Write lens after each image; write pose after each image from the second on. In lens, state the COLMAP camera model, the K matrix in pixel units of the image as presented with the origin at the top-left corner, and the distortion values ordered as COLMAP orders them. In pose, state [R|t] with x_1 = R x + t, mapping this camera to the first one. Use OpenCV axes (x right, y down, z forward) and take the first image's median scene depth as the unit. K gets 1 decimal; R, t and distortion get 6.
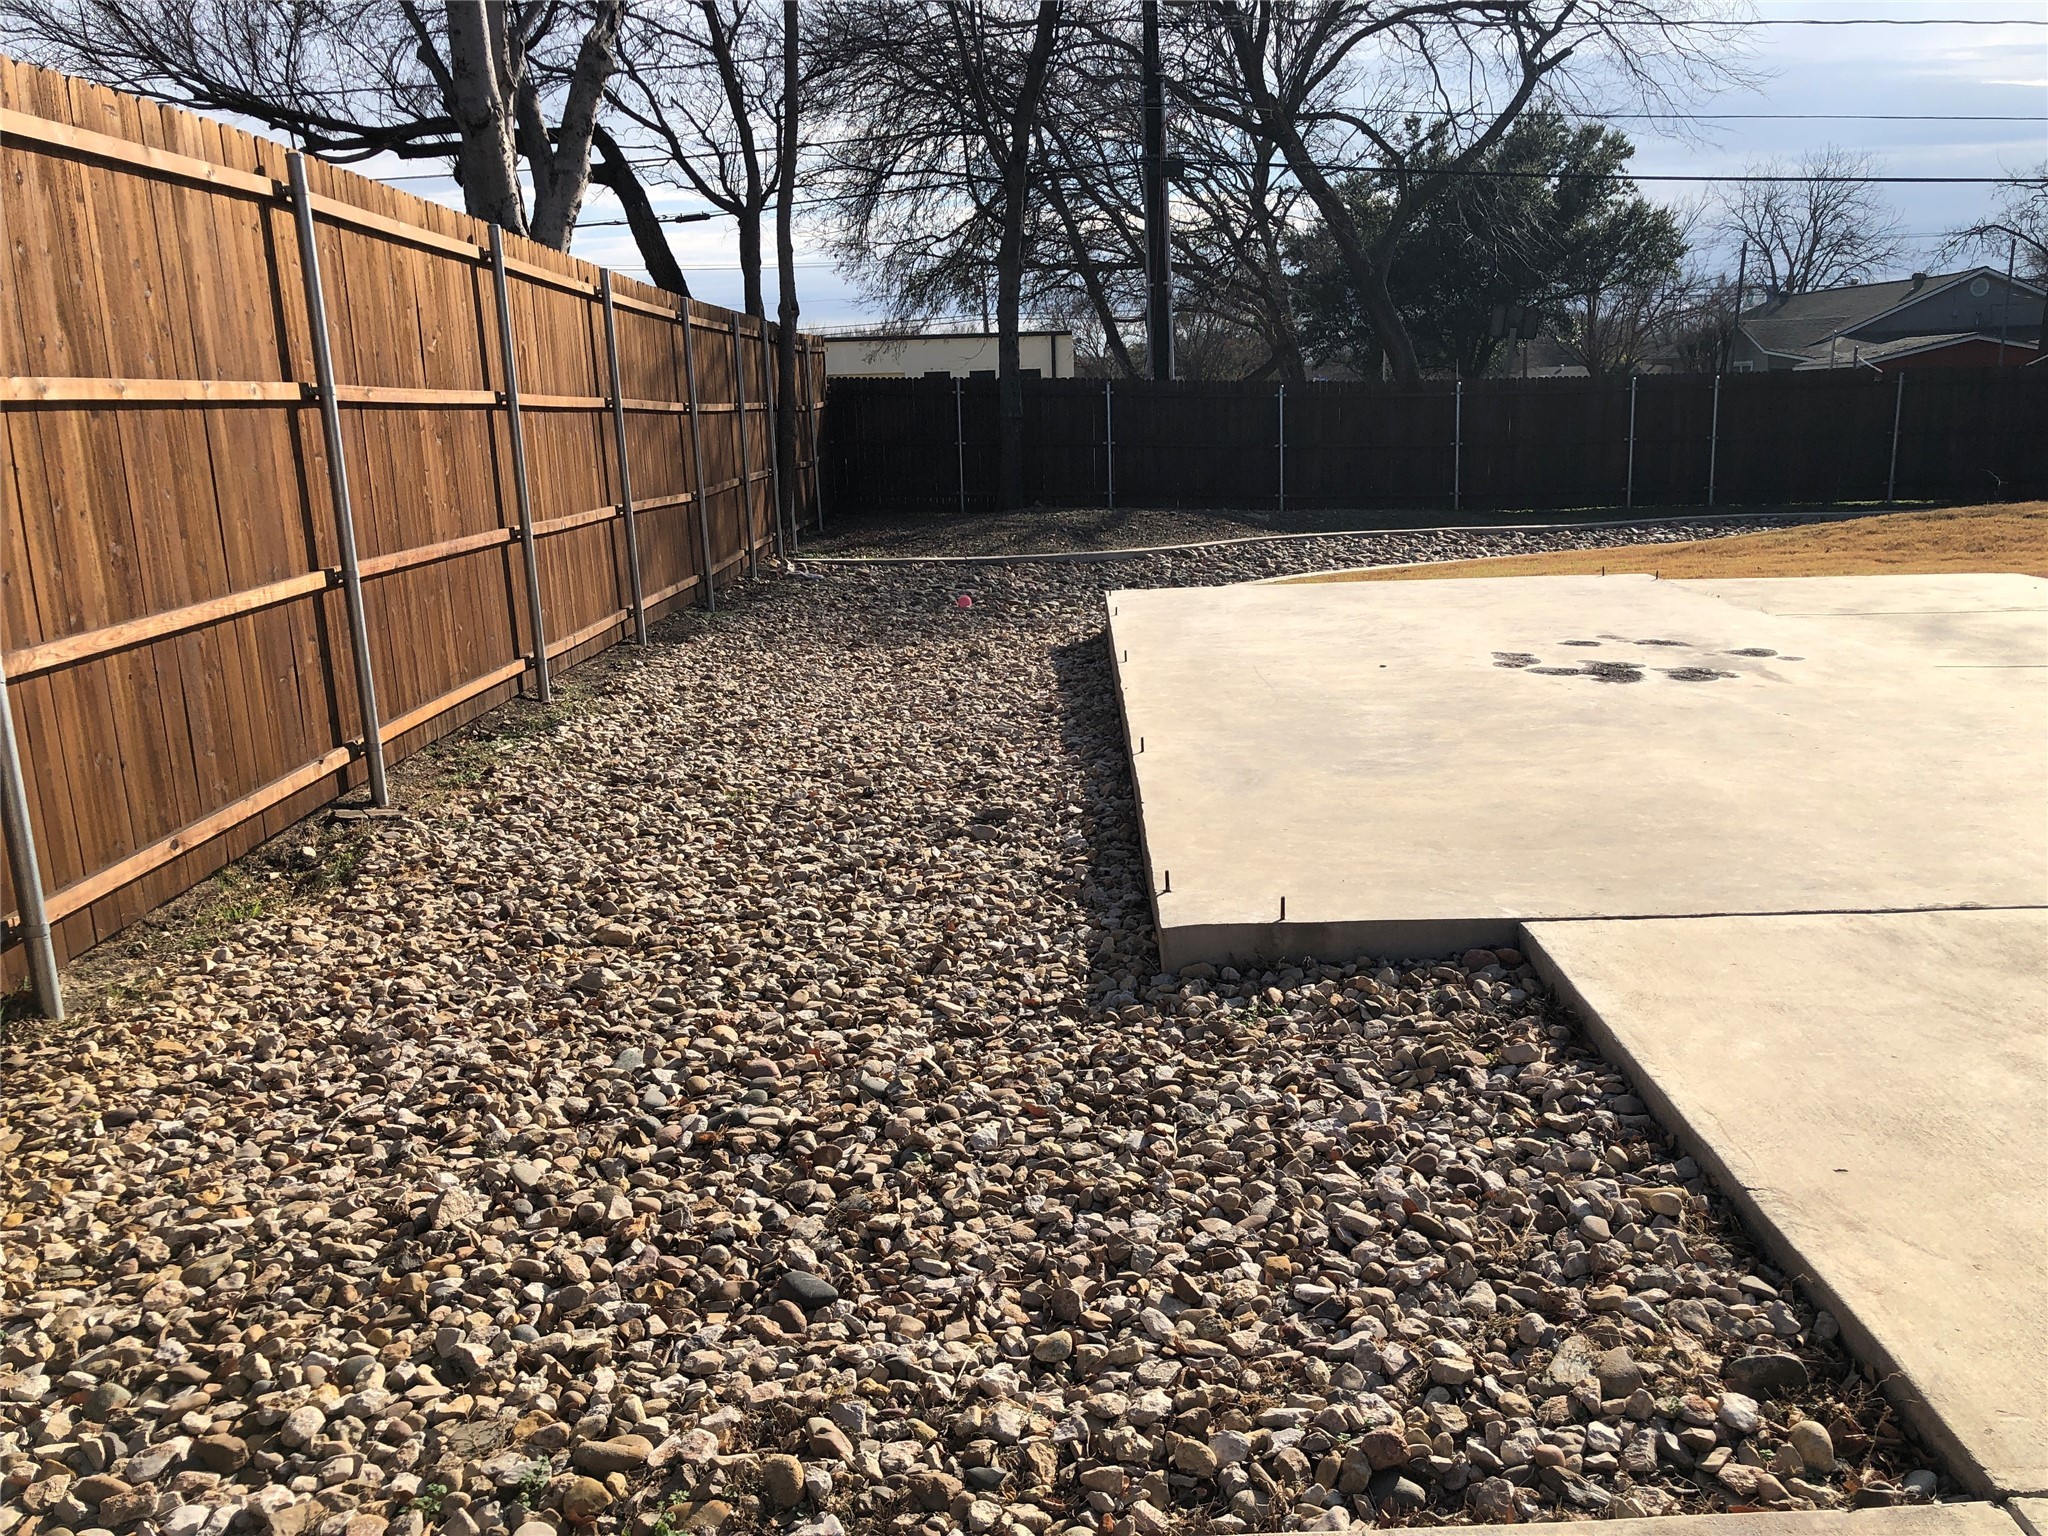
lens RADIAL K [[1639.4, 0, 1065.2], [0, 1639.4, 767.4], [0, 0, 1]] dist [0.102828, -0.126140]
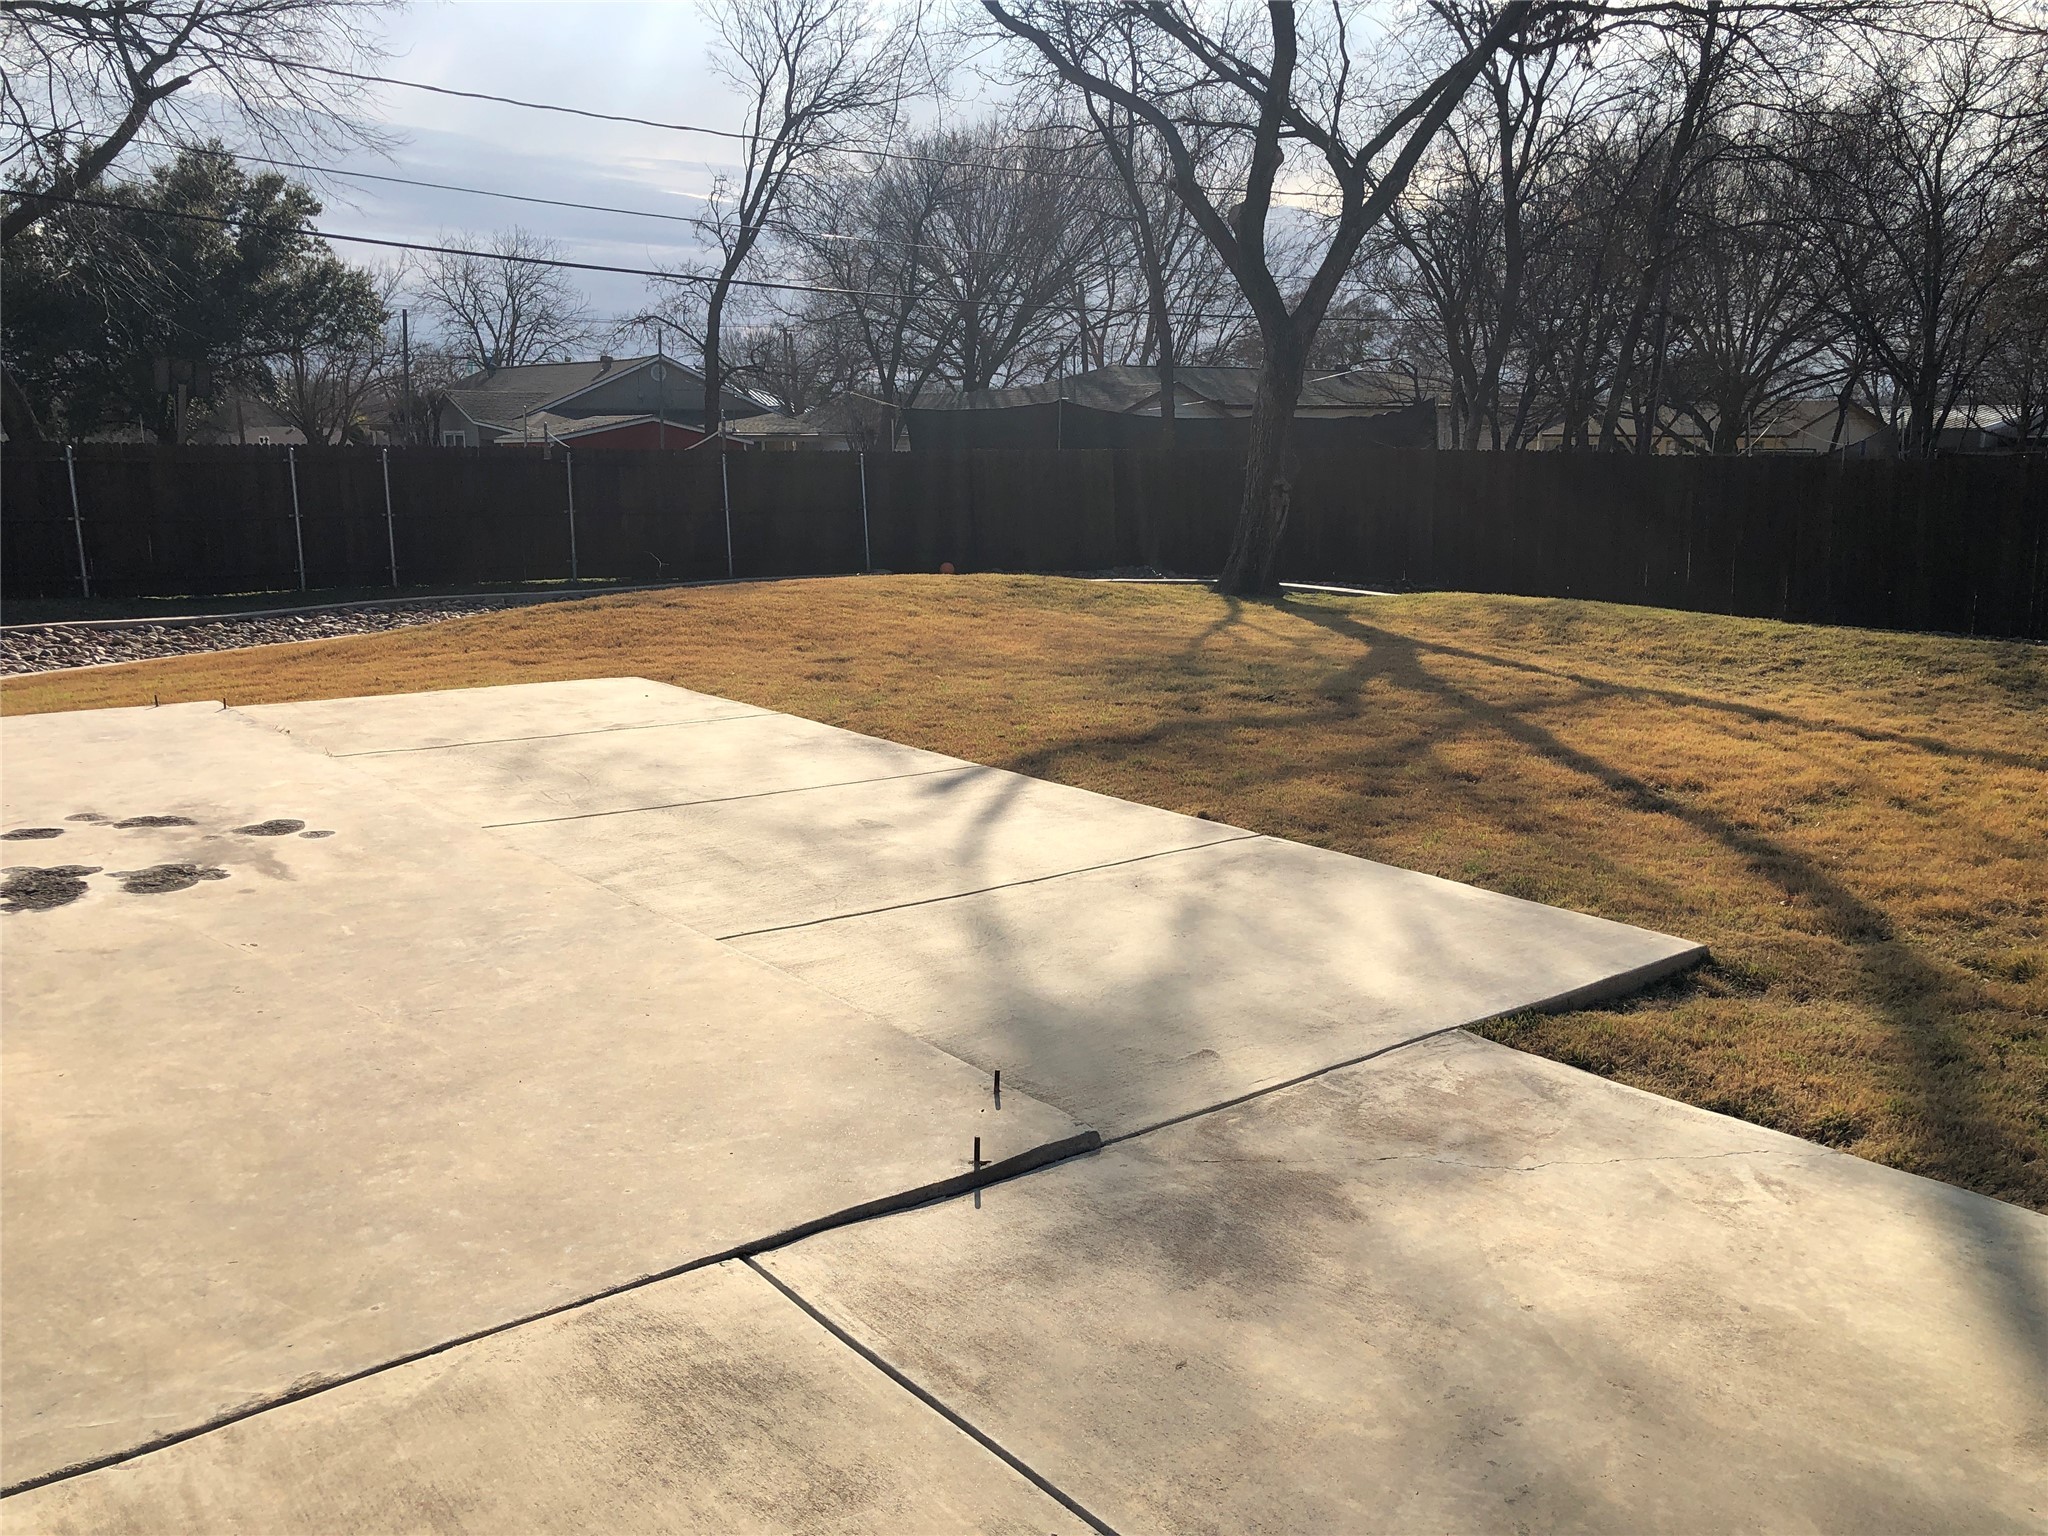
lens RADIAL K [[1639.4, 0, 1065.2], [0, 1639.4, 767.4], [0, 0, 1]] dist [0.102828, -0.126140]
pose [[0.759188, -0.100067, 0.643133, 0.109980], [0.124141, 0.992234, 0.007842, -0.031448], [-0.638923, 0.073886, 0.765714, 0.099195]]
